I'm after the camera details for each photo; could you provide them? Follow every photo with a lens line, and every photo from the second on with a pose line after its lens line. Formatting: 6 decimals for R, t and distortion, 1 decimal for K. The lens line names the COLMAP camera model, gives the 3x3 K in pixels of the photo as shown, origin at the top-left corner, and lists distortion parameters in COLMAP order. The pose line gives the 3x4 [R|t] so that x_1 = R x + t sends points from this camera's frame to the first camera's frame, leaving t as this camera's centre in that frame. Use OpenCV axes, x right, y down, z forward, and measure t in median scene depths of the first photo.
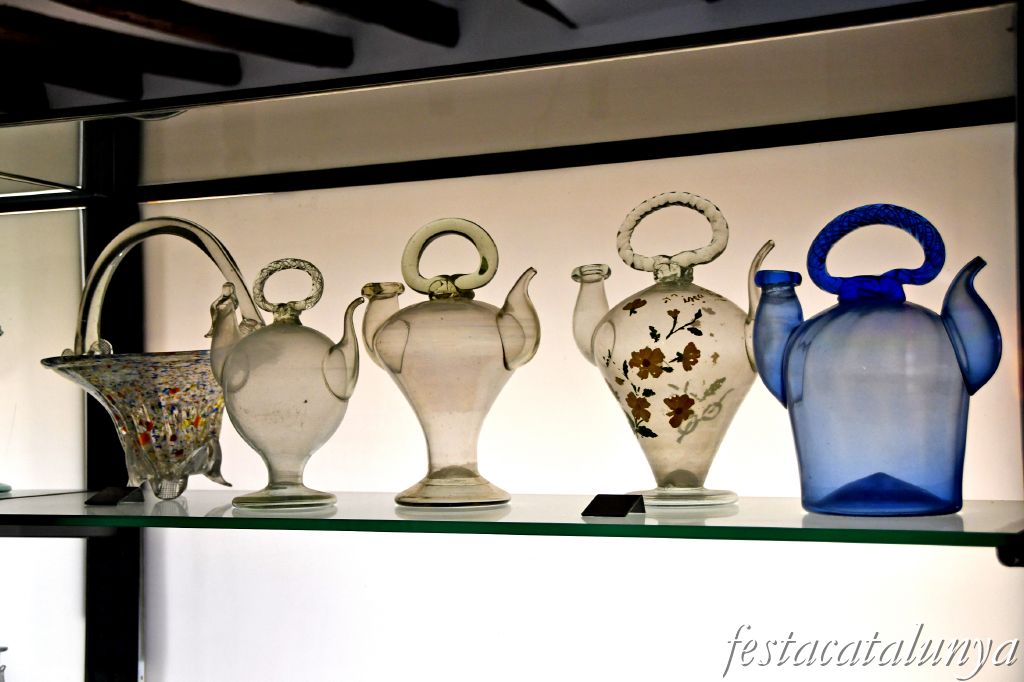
lens RADIAL K [[1554.6, 0, 510.8], [0, 1554.6, 341.5], [0, 0, 1]] dist [0.048345, 0.000000]
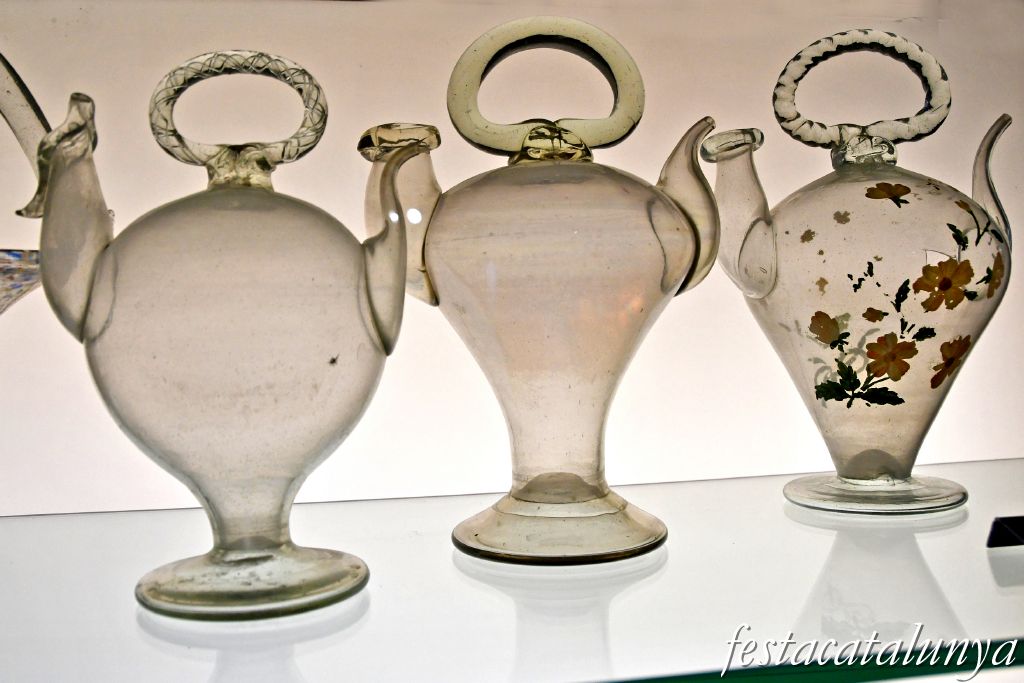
lens RADIAL K [[970.5, 0, 522.9], [0, 970.5, 315.2], [0, 0, 1]] dist [-0.071668, 0.000000]
pose [[0.819559, 0.001536, 0.572992, -0.244975], [-0.008182, 0.999926, 0.009022, 0.022398], [-0.572936, -0.012083, 0.819511, 0.742347]]
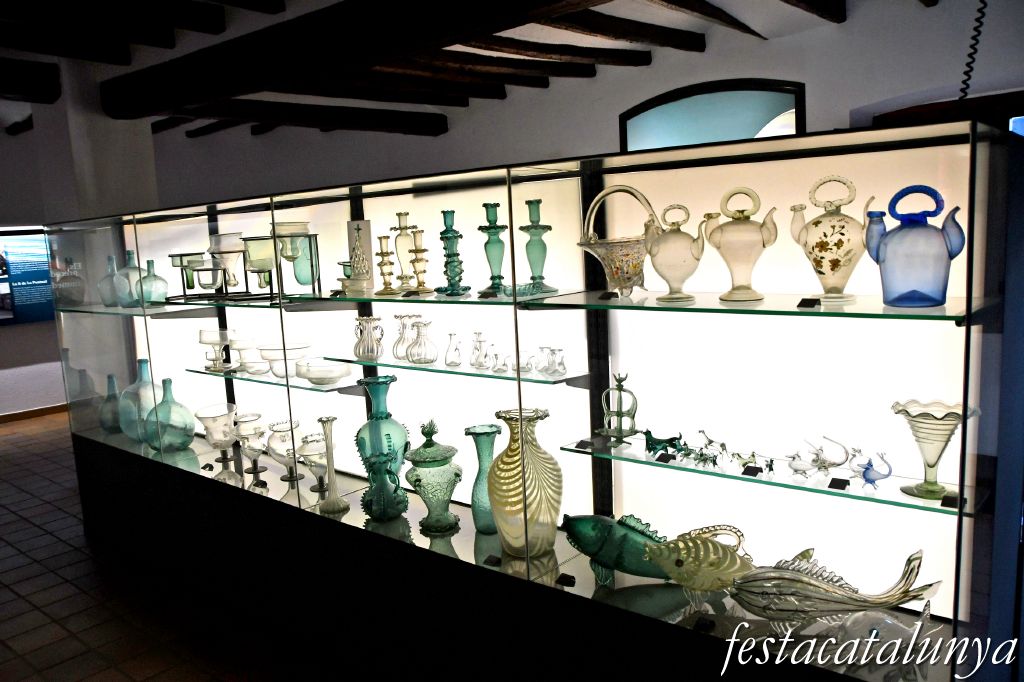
lens RADIAL K [[822.8, 0, 514.2], [0, 822.8, 345.0], [0, 0, 1]] dist [-0.084566, -0.003390]
pose [[0.970433, 0.005946, -0.241297, -0.076575], [0.039864, 0.982020, 0.184519, -0.088467], [0.238055, -0.188682, 0.952748, -0.403183]]
